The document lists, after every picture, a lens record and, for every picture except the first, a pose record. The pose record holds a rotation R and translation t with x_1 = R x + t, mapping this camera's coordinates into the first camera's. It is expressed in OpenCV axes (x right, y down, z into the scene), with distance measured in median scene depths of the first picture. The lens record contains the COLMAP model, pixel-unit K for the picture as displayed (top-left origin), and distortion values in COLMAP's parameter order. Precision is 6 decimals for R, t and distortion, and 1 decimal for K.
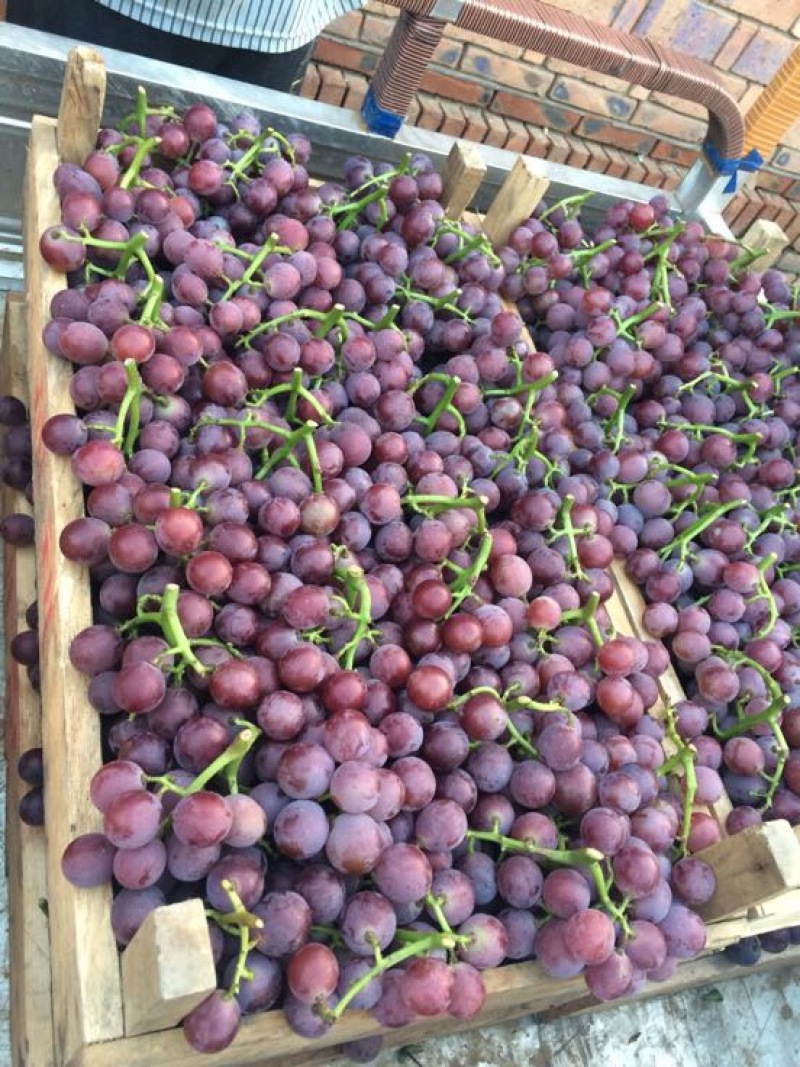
lens RADIAL K [[892.1, 0, 400.1], [0, 892.1, 534.3], [0, 0, 1]] dist [0.069984, -0.078456]
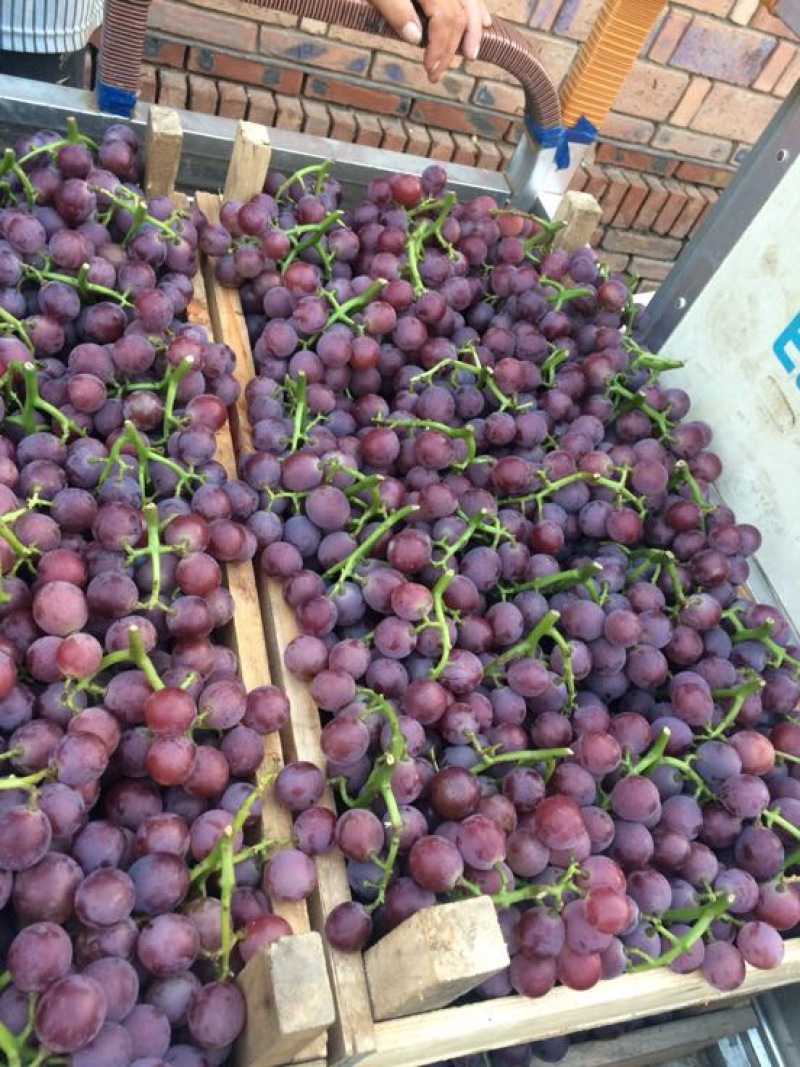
lens RADIAL K [[892.1, 0, 401.8], [0, 892.1, 536.7], [0, 0, 1]] dist [0.069984, -0.078456]
pose [[0.997498, -0.031386, -0.063344, 0.316740], [0.028932, 0.998809, -0.039291, 0.015863], [0.064502, 0.037360, 0.997218, 0.152862]]
